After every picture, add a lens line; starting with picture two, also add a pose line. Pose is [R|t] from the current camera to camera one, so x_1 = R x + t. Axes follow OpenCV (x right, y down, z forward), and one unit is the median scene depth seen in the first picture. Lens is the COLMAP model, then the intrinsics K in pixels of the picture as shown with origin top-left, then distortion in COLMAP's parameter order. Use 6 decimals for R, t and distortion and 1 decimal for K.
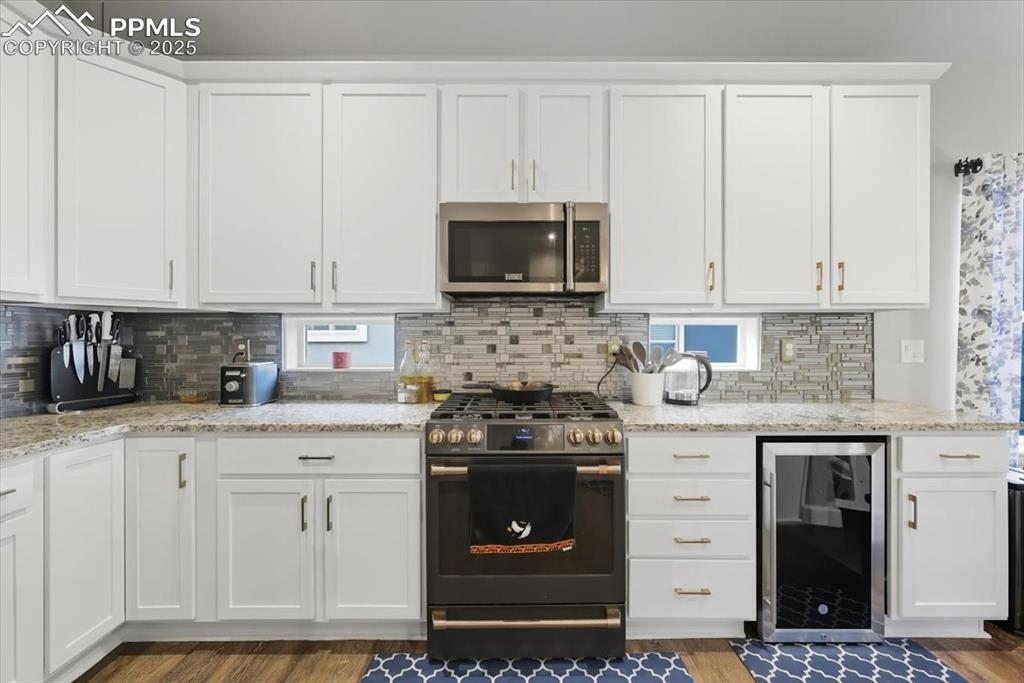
lens RADIAL K [[415.9, 0, 513.9], [0, 415.9, 339.5], [0, 0, 1]] dist [-0.002172, 0.001171]
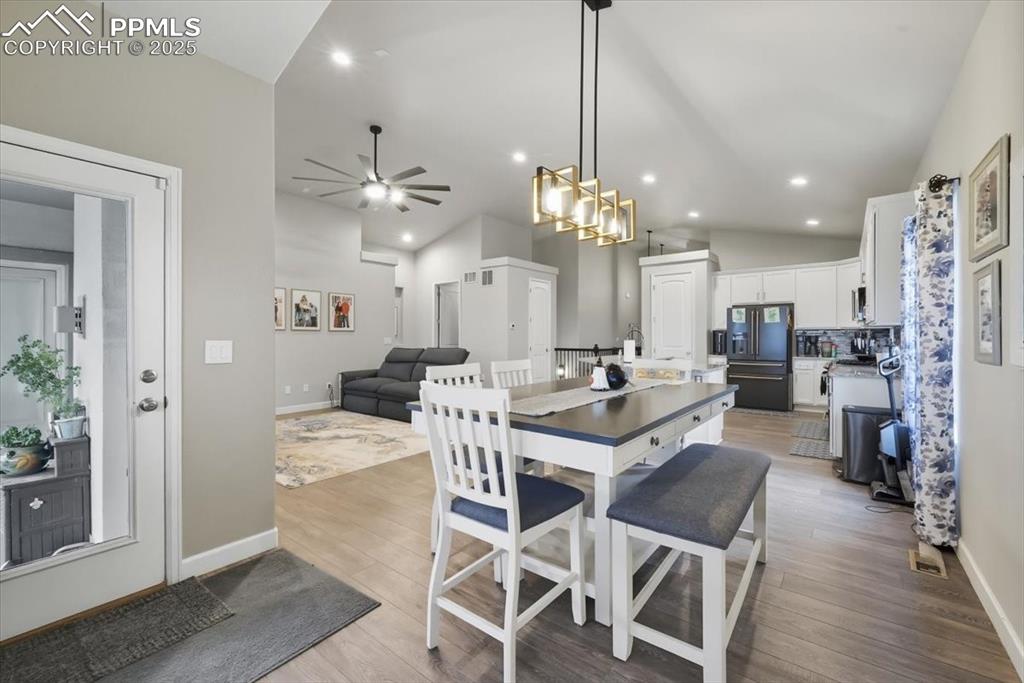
lens RADIAL K [[415.9, 0, 516.8], [0, 415.9, 333.4], [0, 0, 1]] dist [-0.002172, 0.001171]
pose [[-0.620920, -0.004773, -0.783860, 3.278977], [0.000507, 0.999979, -0.006490, -0.014514], [0.783874, -0.004428, -0.620904, 0.822294]]
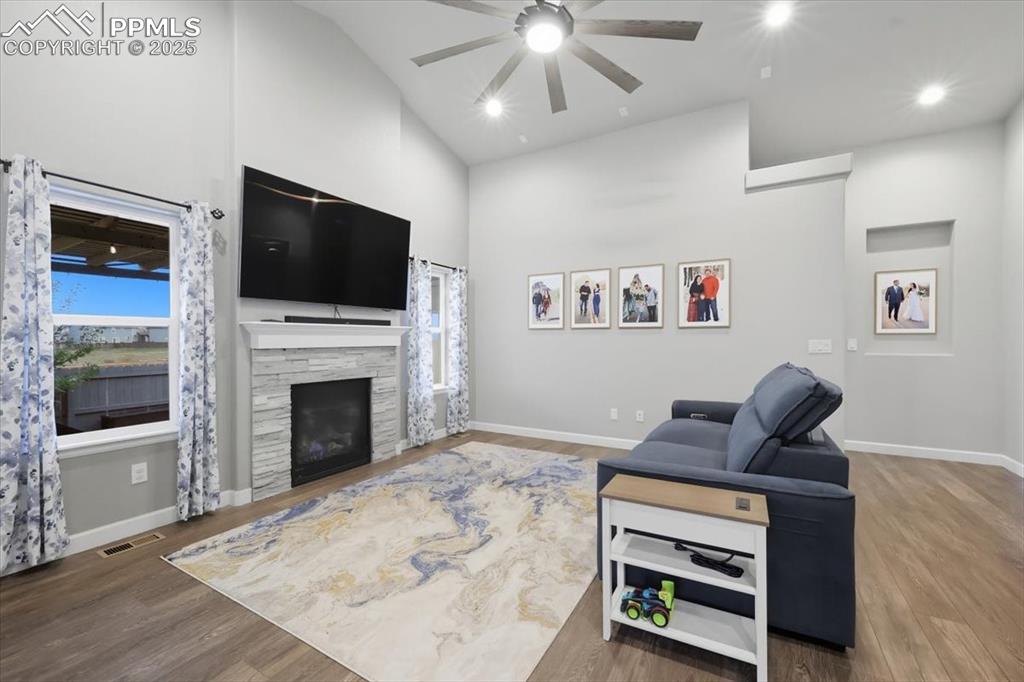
lens RADIAL K [[415.9, 0, 518.5], [0, 415.9, 341.6], [0, 0, 1]] dist [-0.002172, 0.001171]
pose [[-0.866565, -0.000838, 0.499064, 1.147557], [0.002454, 0.999979, 0.005941, -0.004678], [-0.499059, 0.006373, -0.866545, -0.400786]]
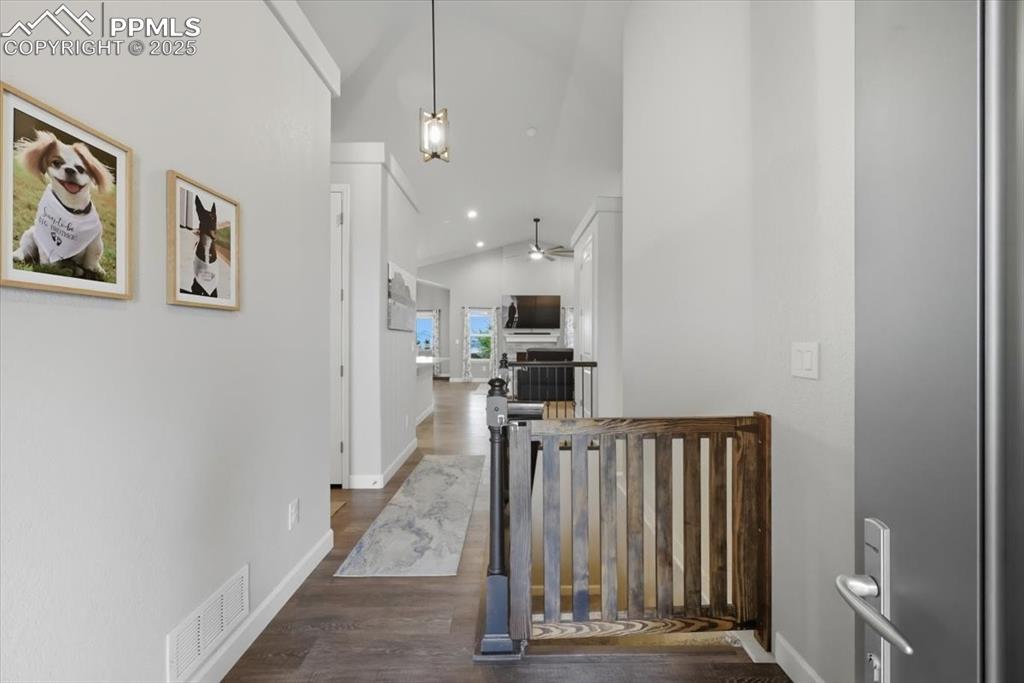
lens RADIAL K [[415.9, 0, 514.2], [0, 415.9, 337.9], [0, 0, 1]] dist [-0.002172, 0.001171]
pose [[-0.012298, 0.003016, 0.999920, -2.959330], [0.000018, 0.999995, -0.003016, -0.006634], [-0.999924, -0.000019, -0.012298, -1.262976]]
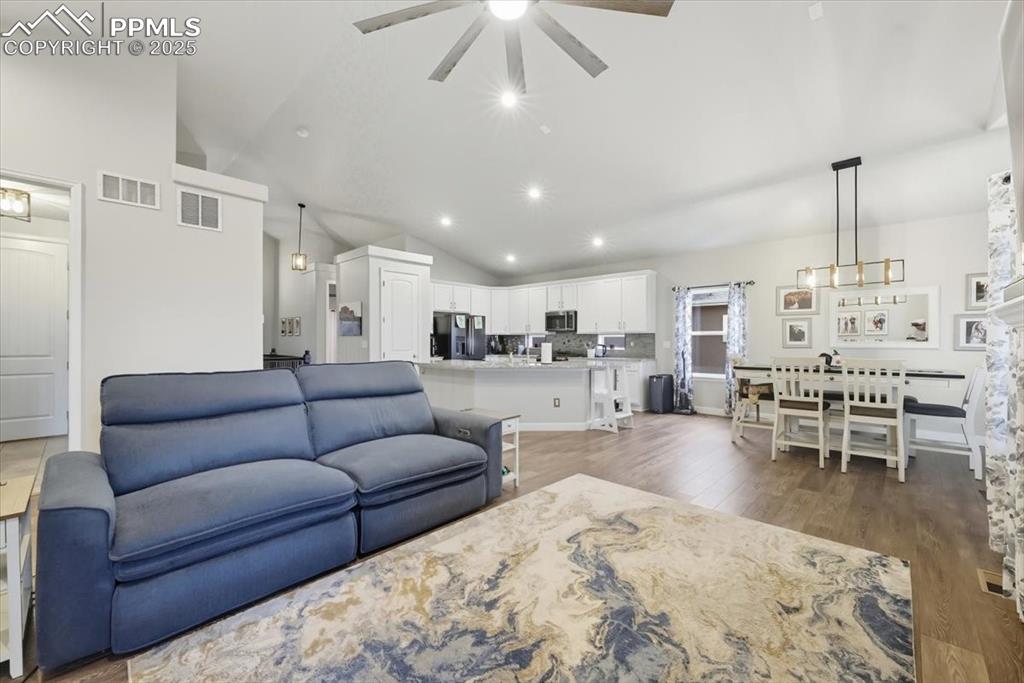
lens RADIAL K [[415.9, 0, 514.1], [0, 415.9, 341.3], [0, 0, 1]] dist [-0.002172, 0.001171]
pose [[0.722216, 0.002318, -0.691664, 2.553328], [-0.001460, 0.999997, 0.001827, -0.002999], [0.691666, -0.000310, 0.722217, -2.405409]]
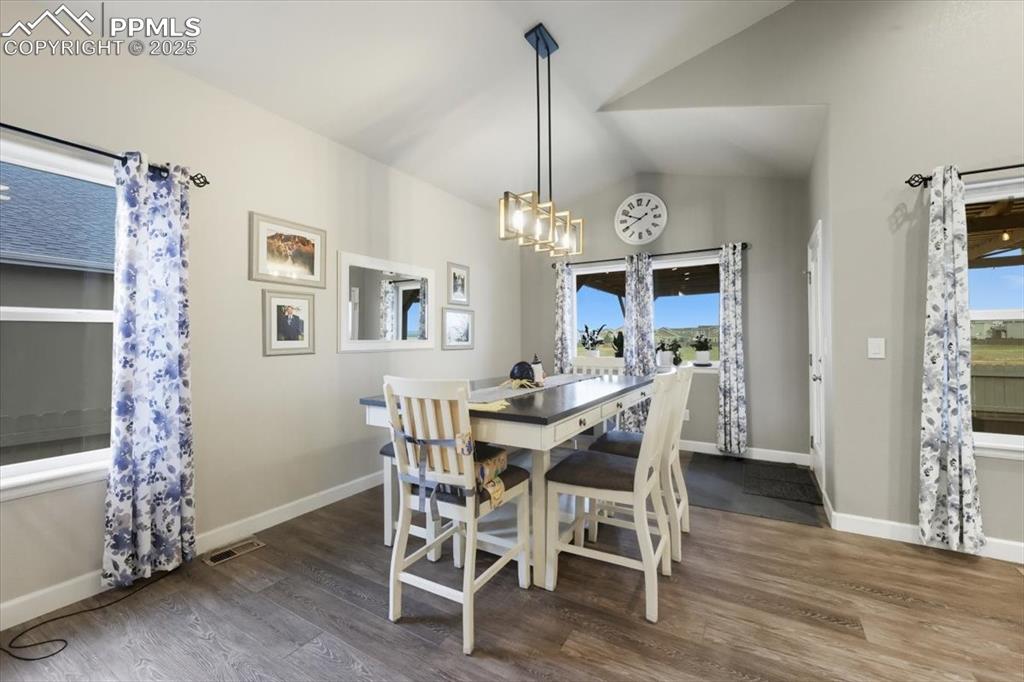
lens RADIAL K [[415.9, 0, 512.6], [0, 415.9, 334.2], [0, 0, 1]] dist [-0.002172, 0.001171]
pose [[0.515723, 0.005662, 0.856737, 1.175997], [0.004465, 0.999947, -0.009297, -0.005301], [-0.856744, 0.008620, 0.515670, -0.265449]]
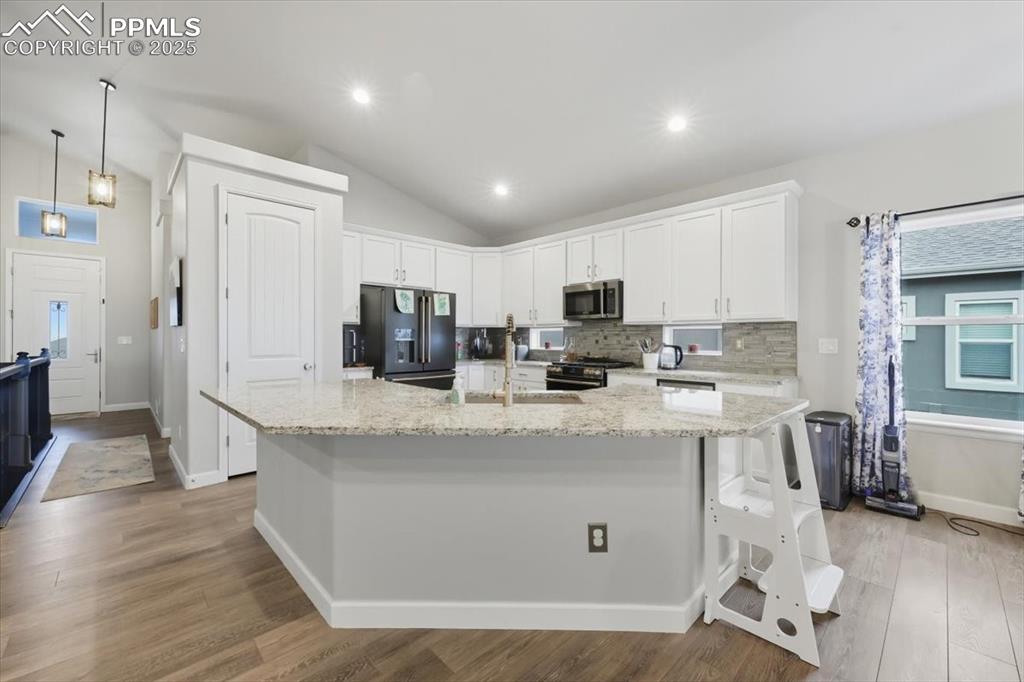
lens RADIAL K [[415.9, 0, 514.3], [0, 415.9, 337.4], [0, 0, 1]] dist [-0.002172, 0.001171]
pose [[0.690583, 0.002857, -0.723248, 1.363416], [-0.002467, 0.999996, 0.001595, -0.003518], [0.723249, 0.000683, 0.690587, -0.949783]]
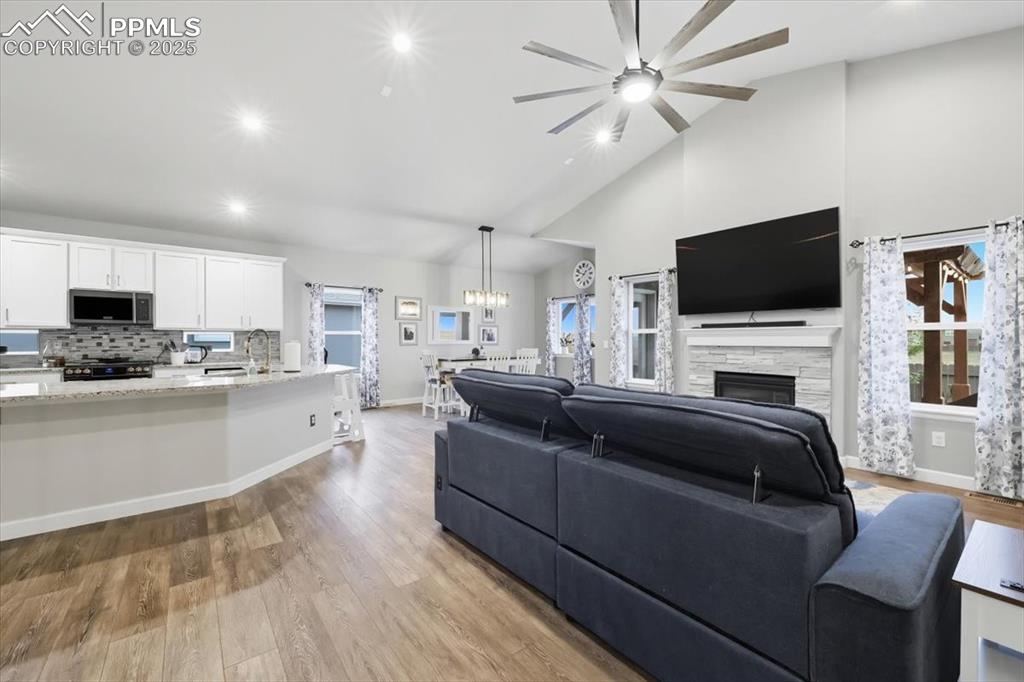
lens RADIAL K [[415.9, 0, 513.3], [0, 415.9, 338.8], [0, 0, 1]] dist [-0.002172, 0.001171]
pose [[0.789191, 0.001249, 0.614146, 0.386132], [-0.000281, 0.999999, -0.001672, -0.006050], [-0.614147, 0.001147, 0.789191, -2.528339]]
